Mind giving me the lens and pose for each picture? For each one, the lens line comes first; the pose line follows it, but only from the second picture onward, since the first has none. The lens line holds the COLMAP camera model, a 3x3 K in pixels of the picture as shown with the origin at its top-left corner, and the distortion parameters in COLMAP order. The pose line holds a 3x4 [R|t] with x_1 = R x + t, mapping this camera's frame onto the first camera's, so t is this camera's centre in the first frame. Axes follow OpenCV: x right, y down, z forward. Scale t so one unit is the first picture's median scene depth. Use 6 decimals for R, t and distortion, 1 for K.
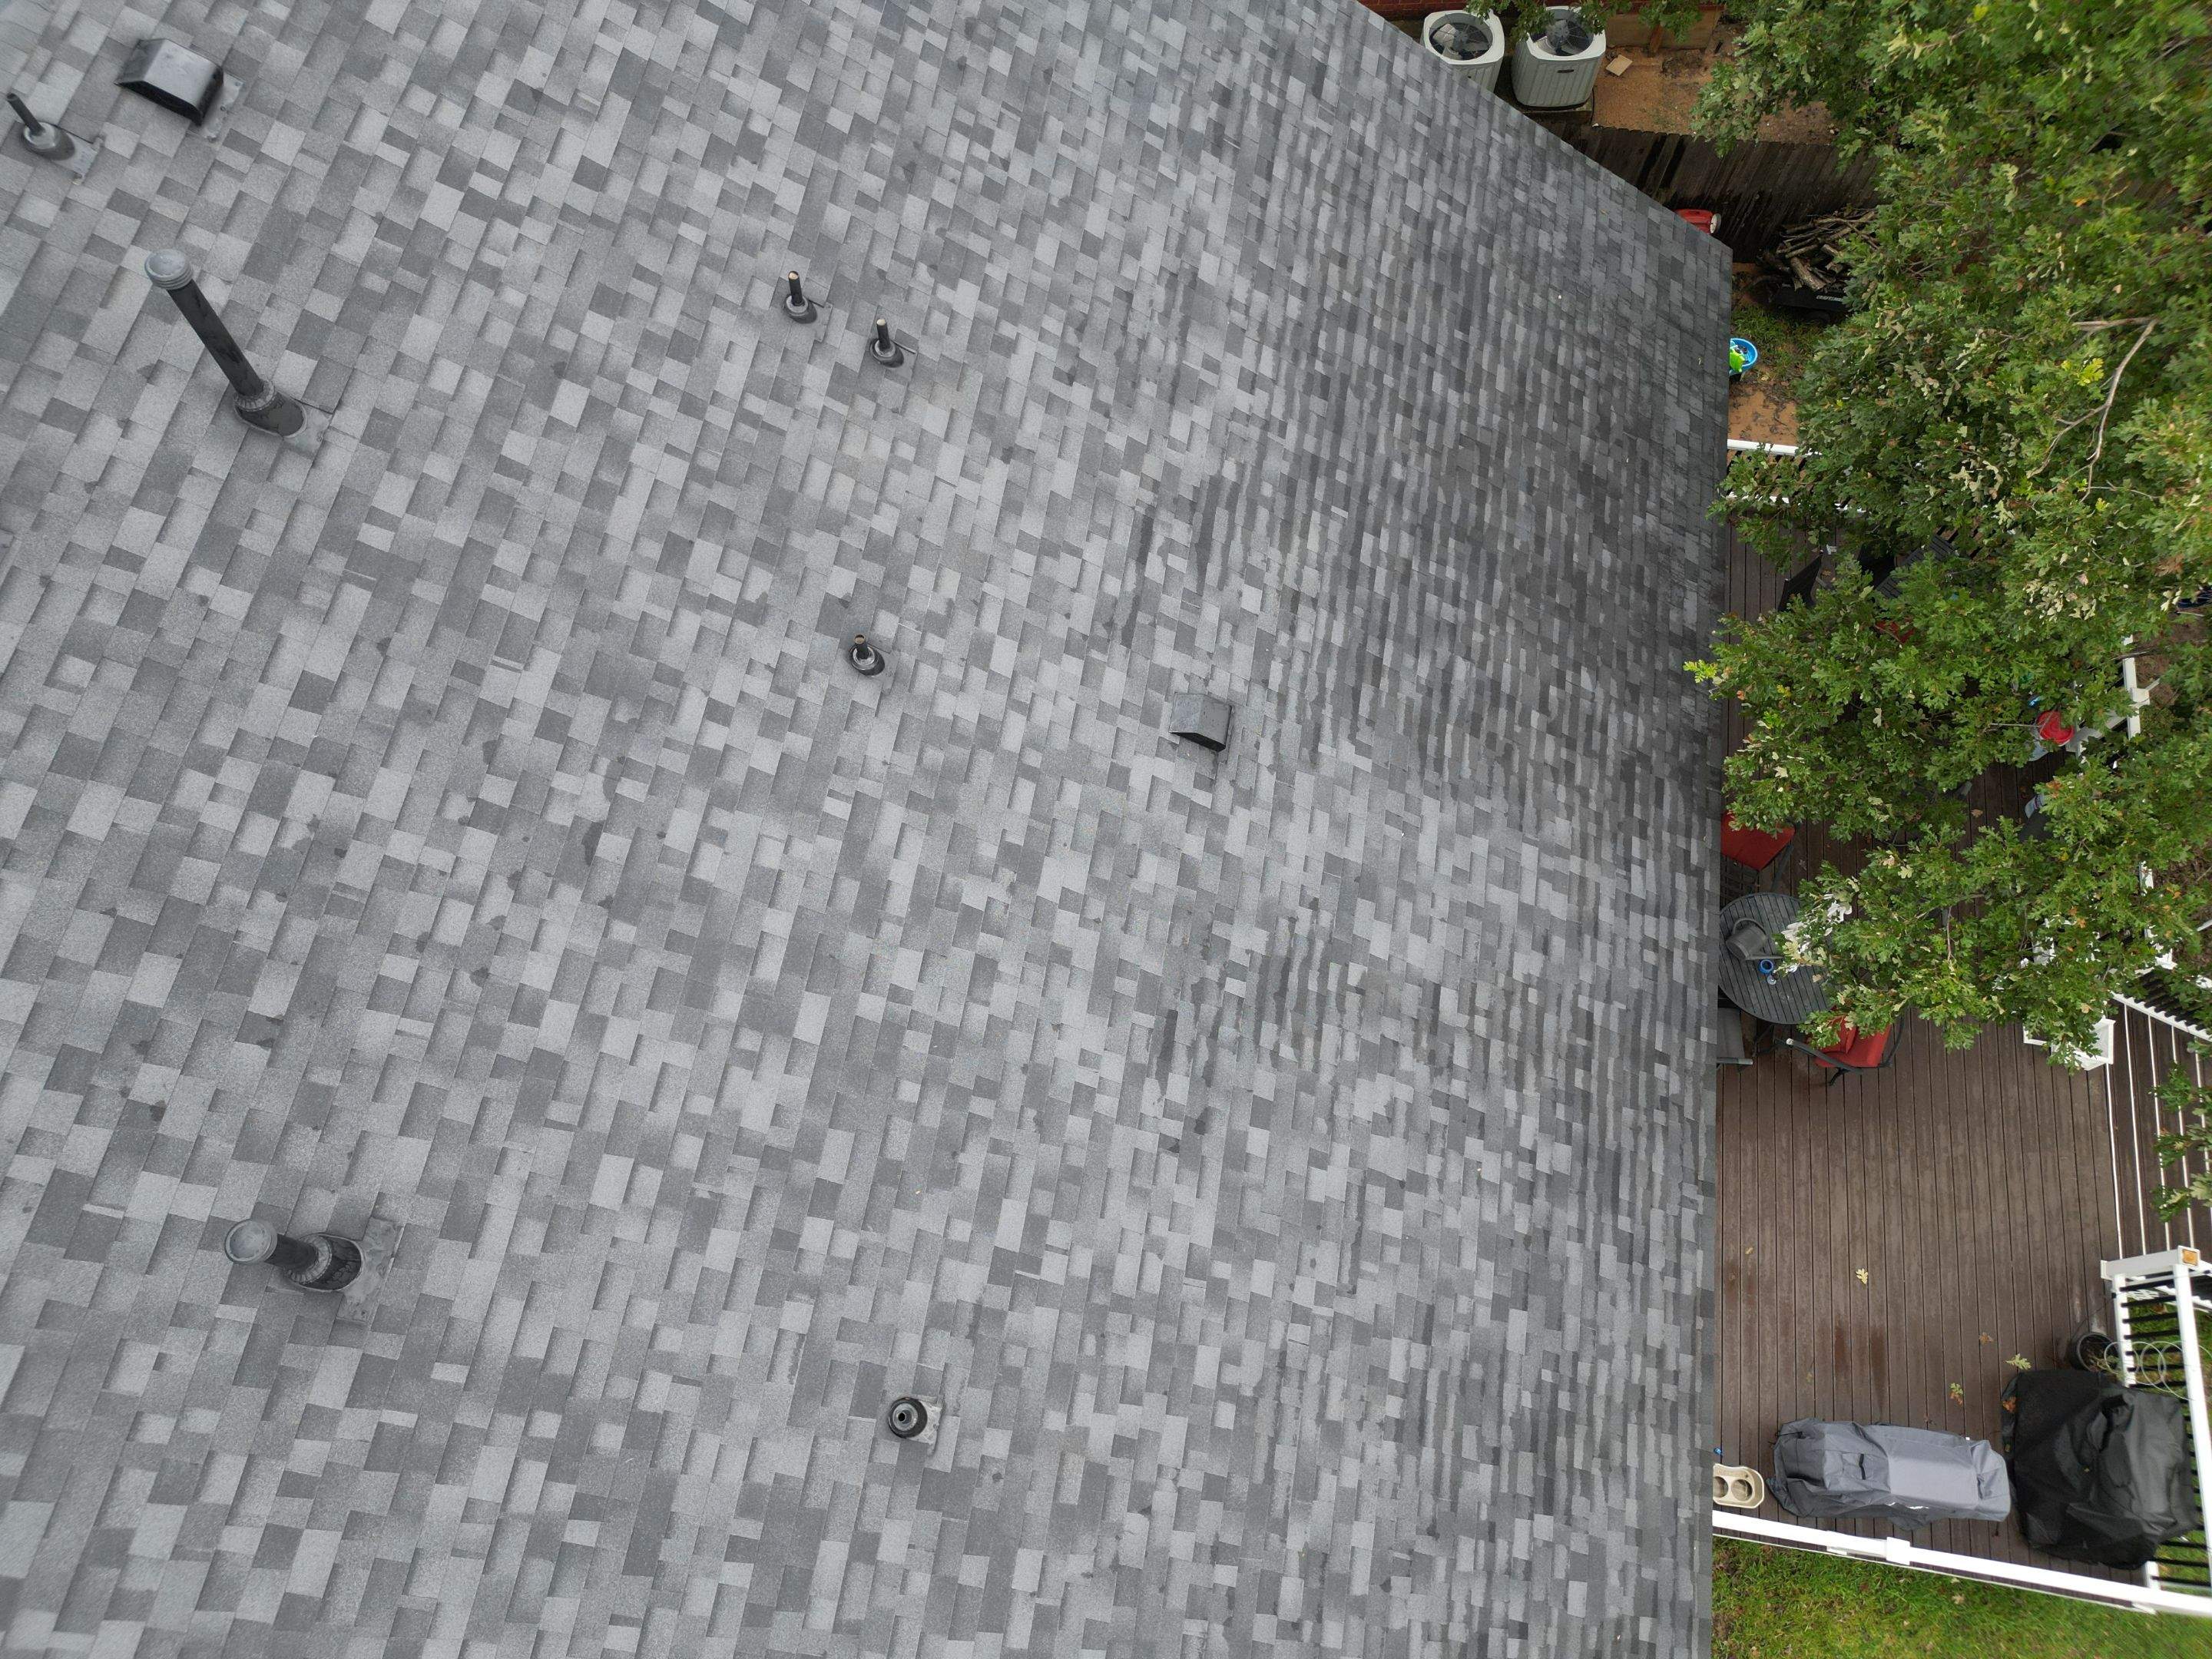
lens RADIAL K [[1542.5, 0, 1100.2], [0, 1542.5, 832.0], [0, 0, 1]] dist [0.079284, -0.080394]
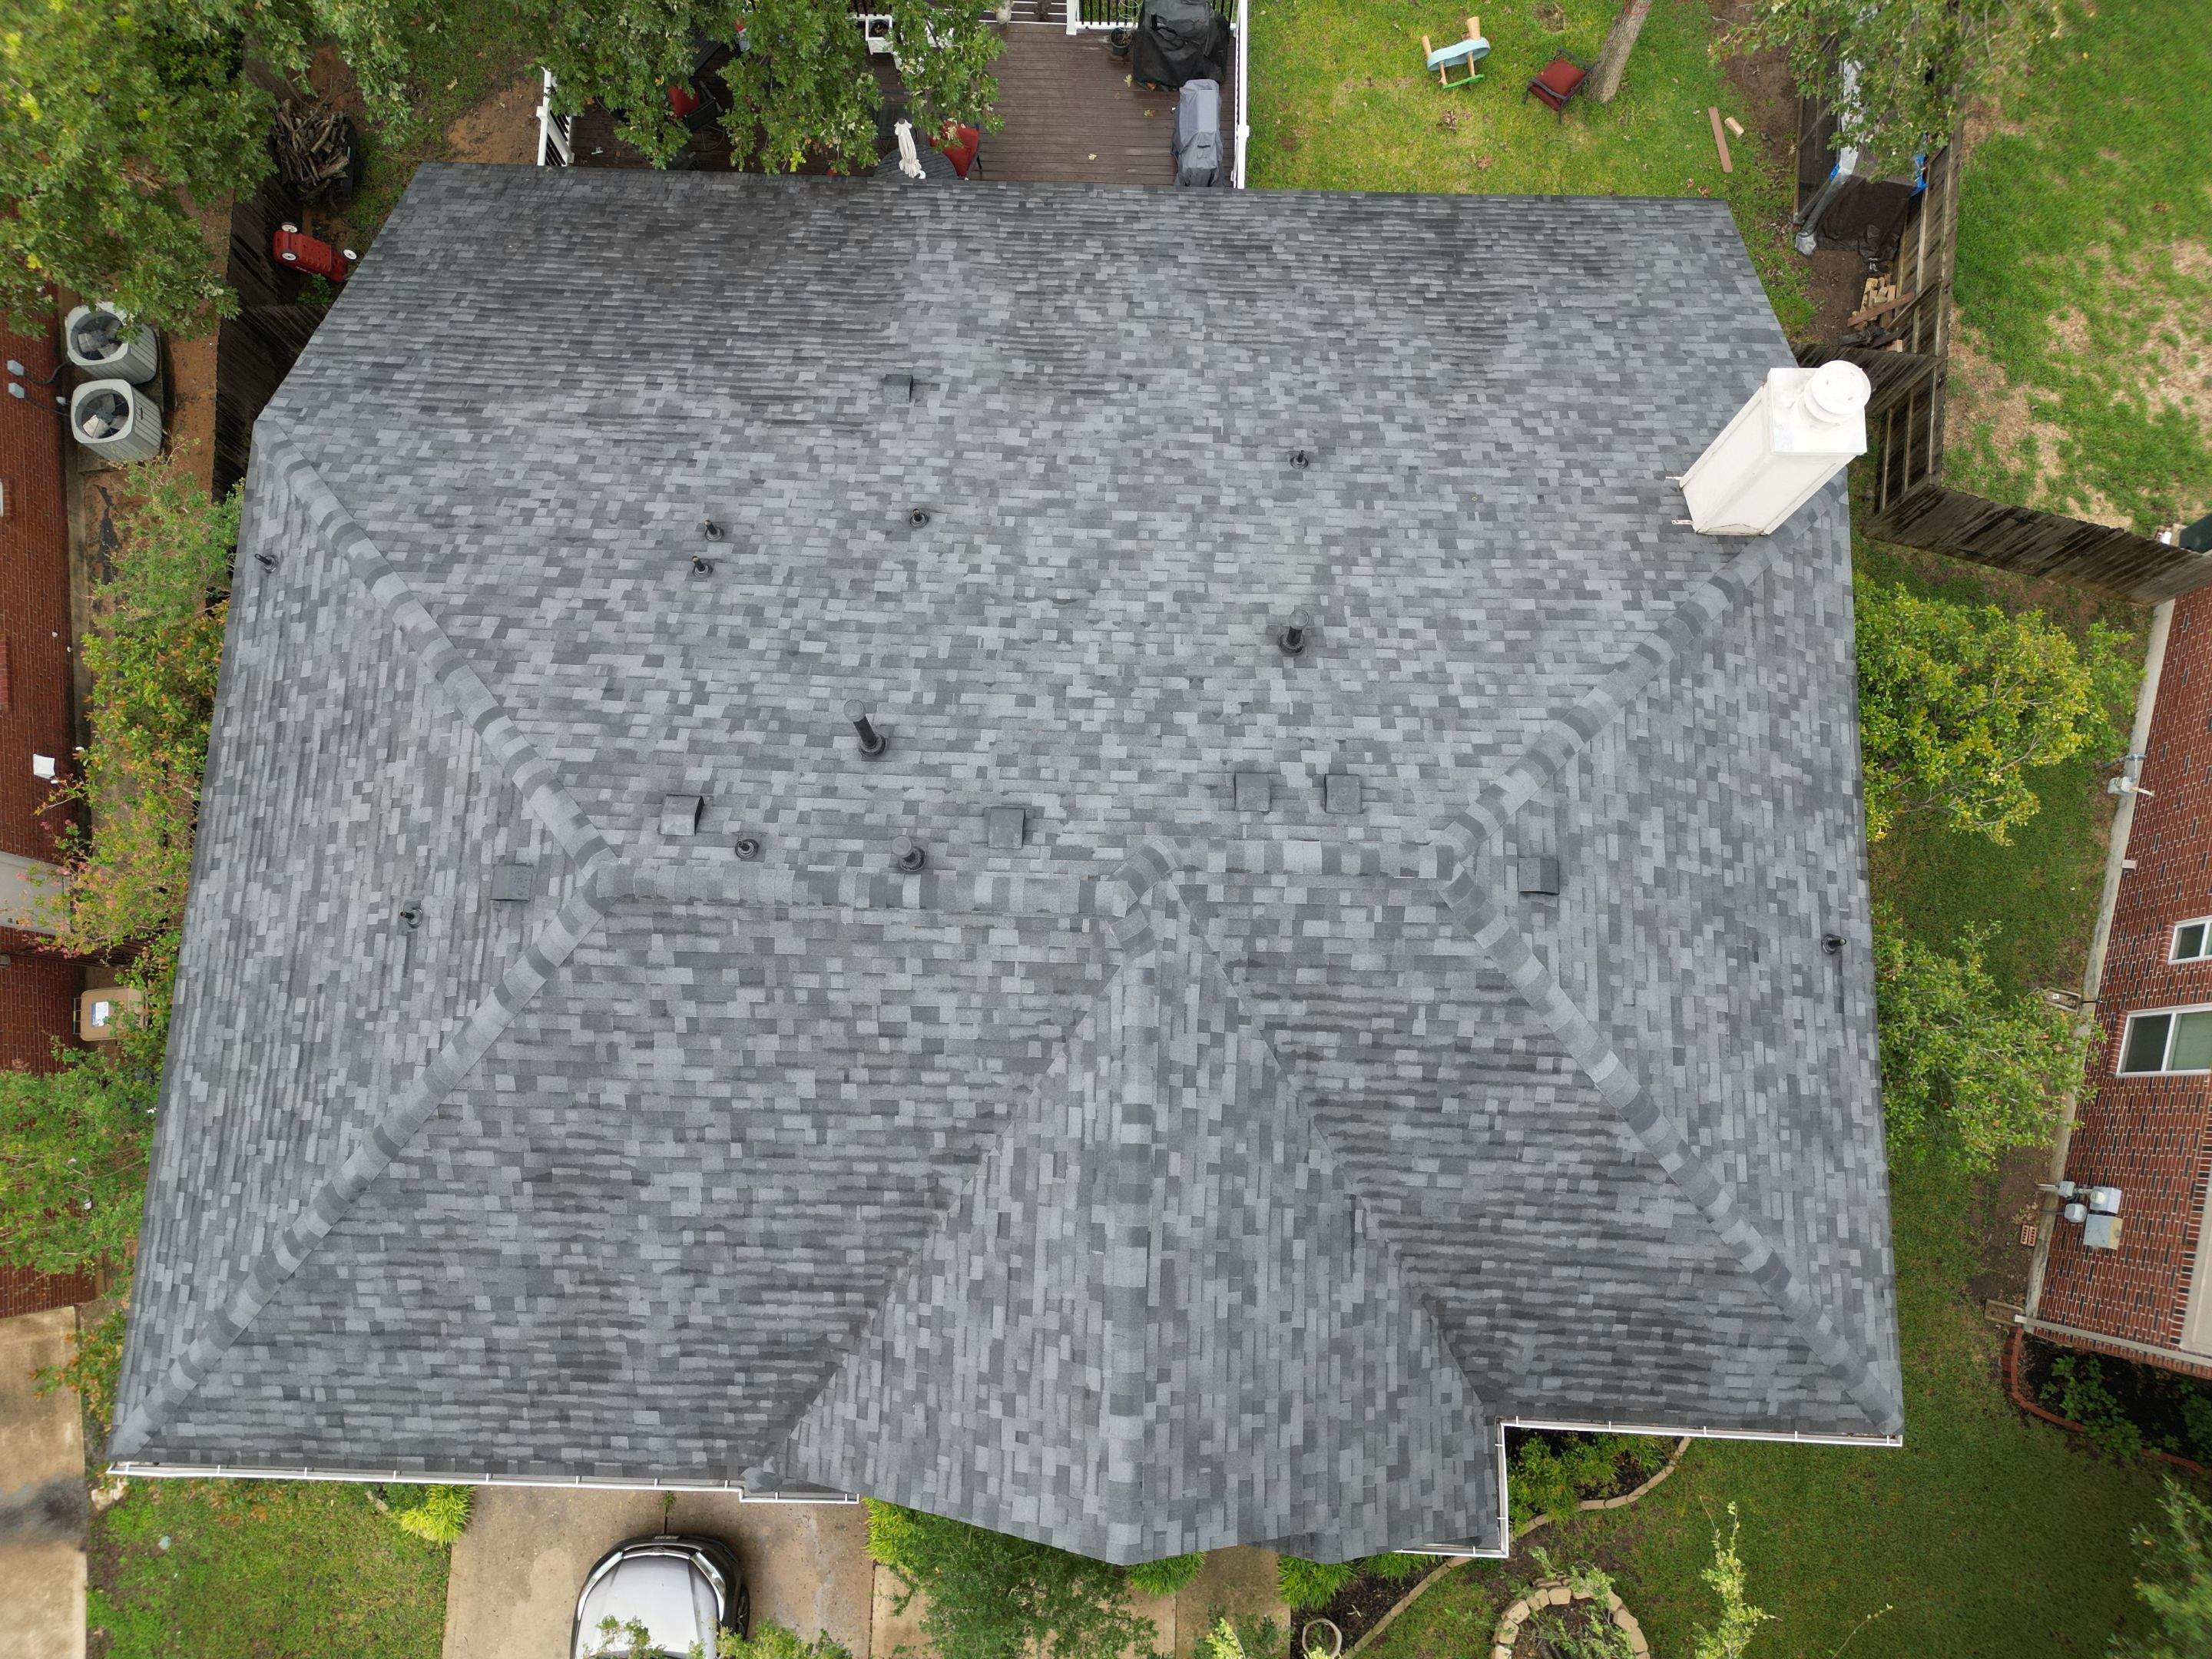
lens RADIAL K [[1542.5, 0, 1101.4], [0, 1542.5, 828.6], [0, 0, 1]] dist [0.079284, -0.080394]
pose [[-0.128508, -0.973141, 0.191002, -0.938048], [0.920499, -0.045382, 0.388102, -0.679350], [-0.369010, 0.225691, 0.901607, -0.650598]]
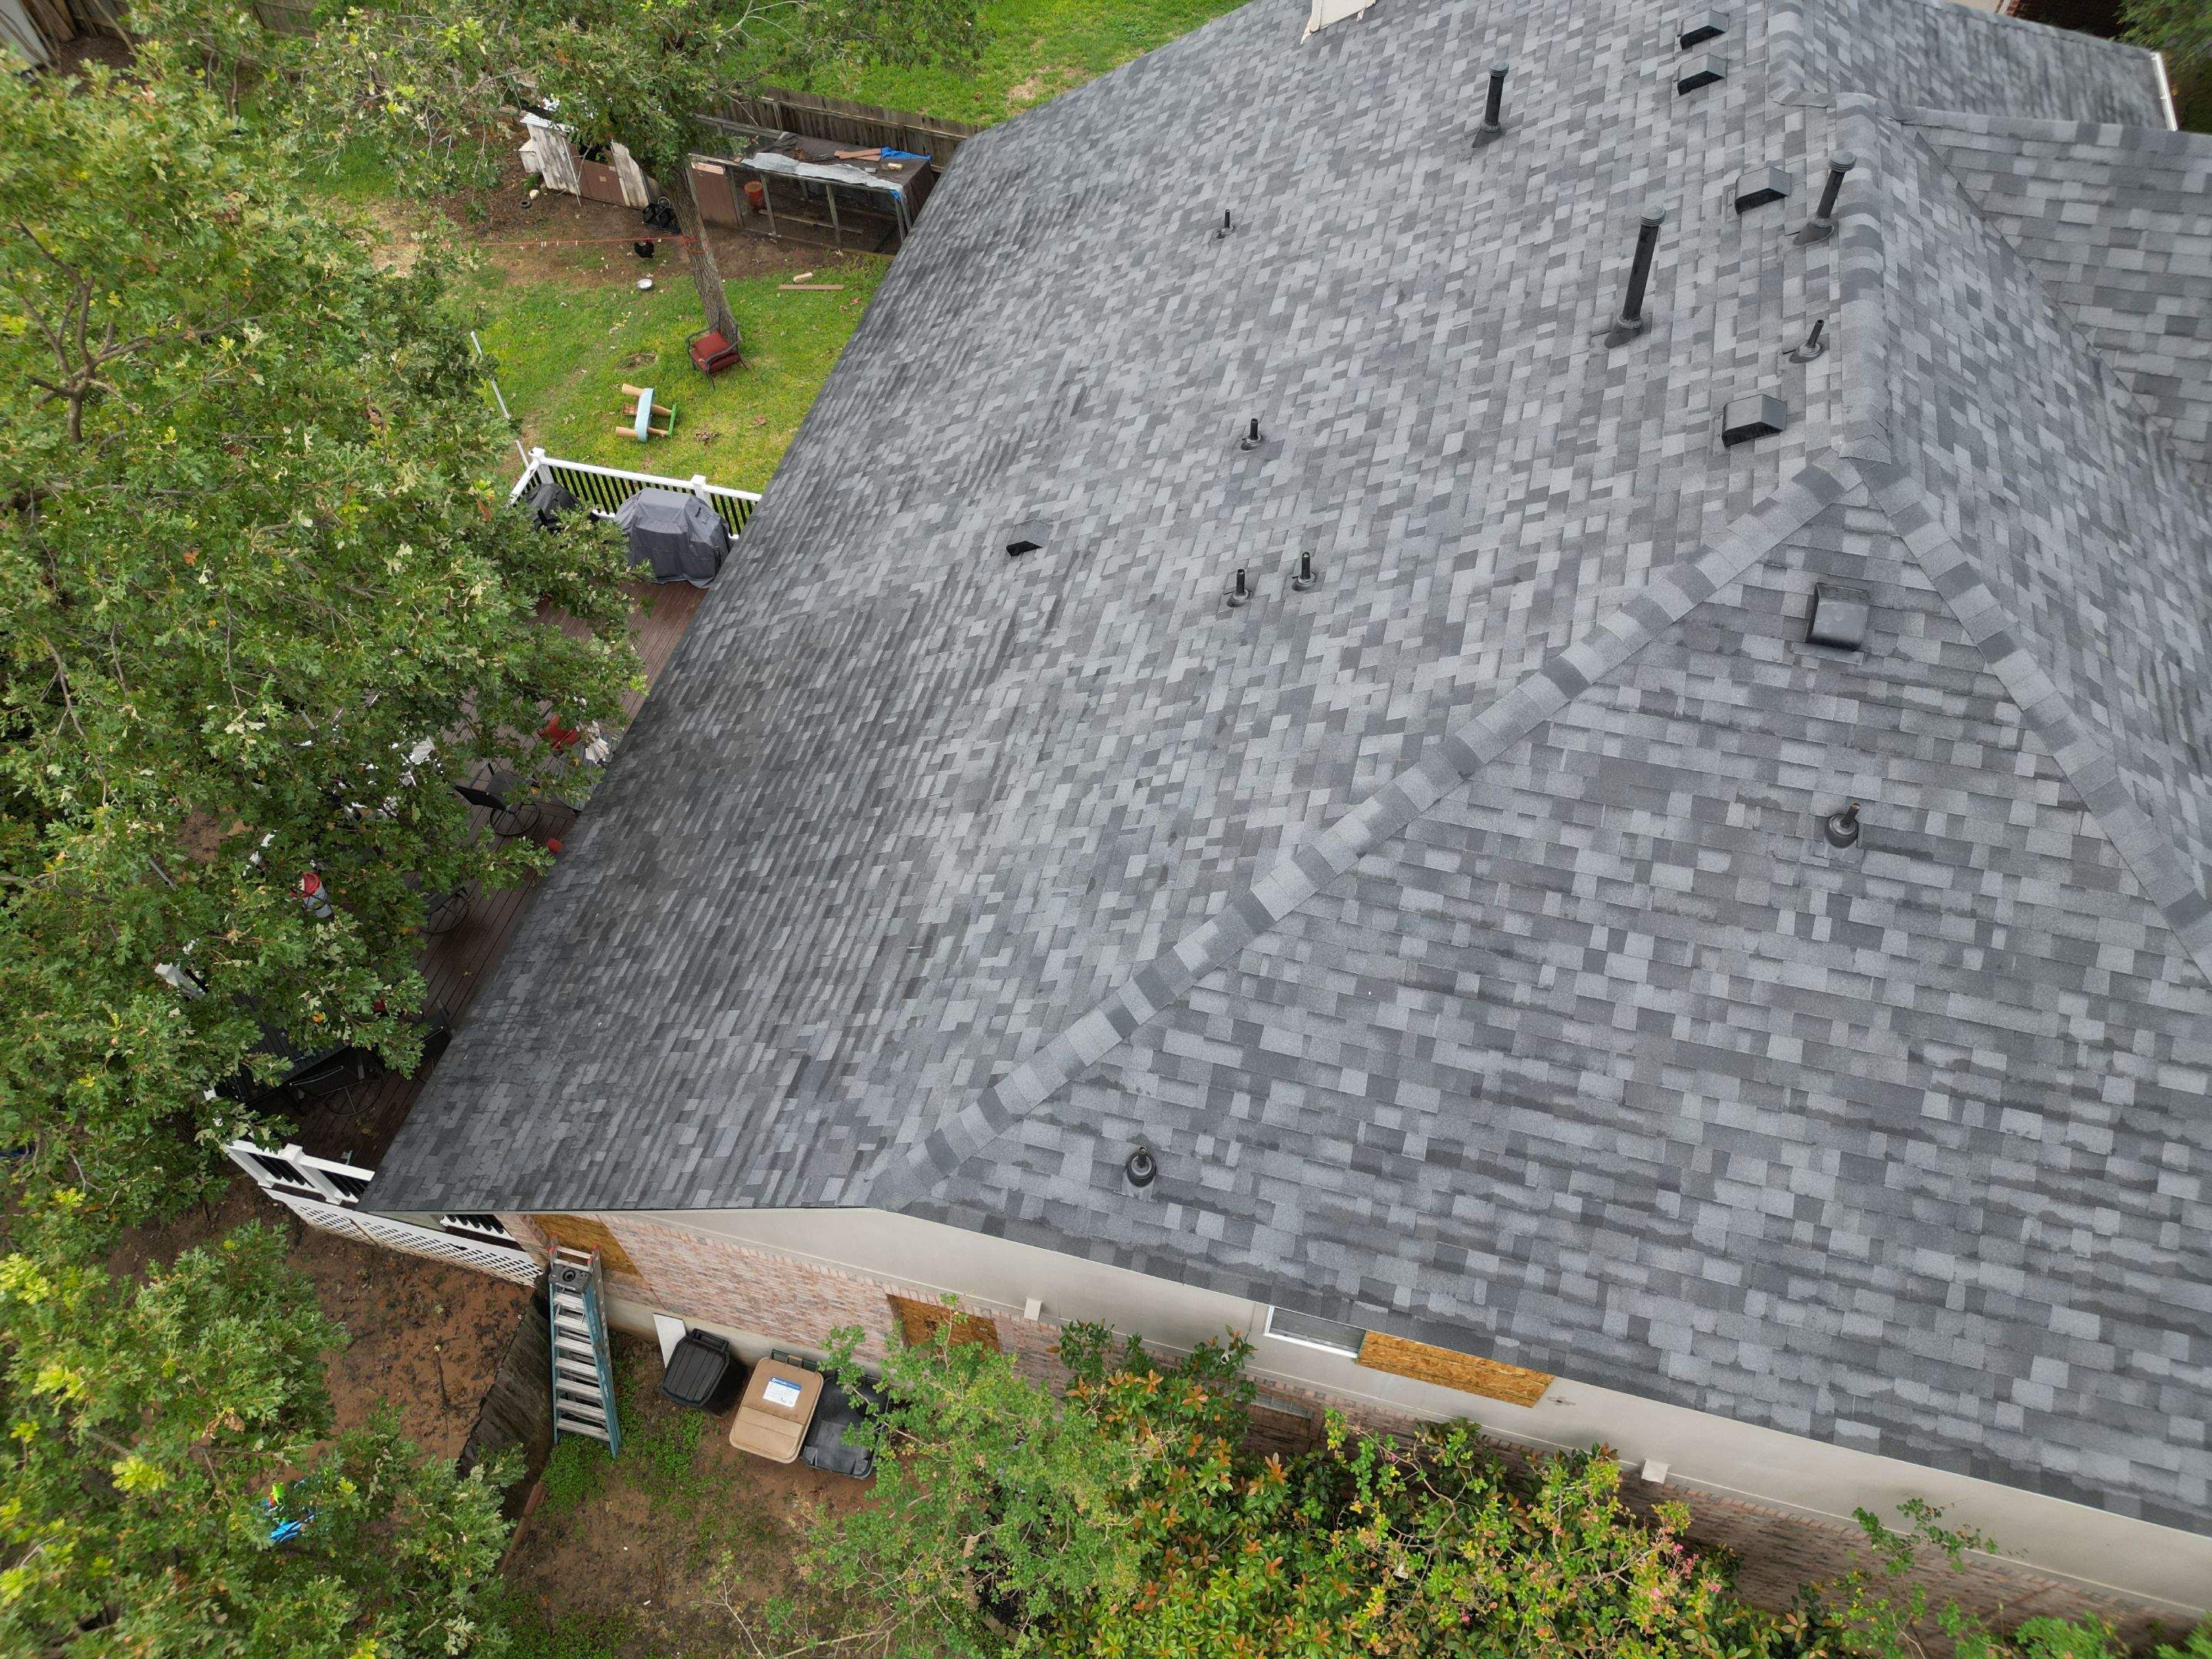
lens RADIAL K [[1542.5, 0, 1101.1], [0, 1542.5, 829.4], [0, 0, 1]] dist [0.079284, -0.080394]
pose [[-0.995898, -0.056240, 0.070884, -0.144819], [0.089790, -0.517354, 0.851048, -1.750692], [-0.011190, 0.853922, 0.520281, 0.583759]]
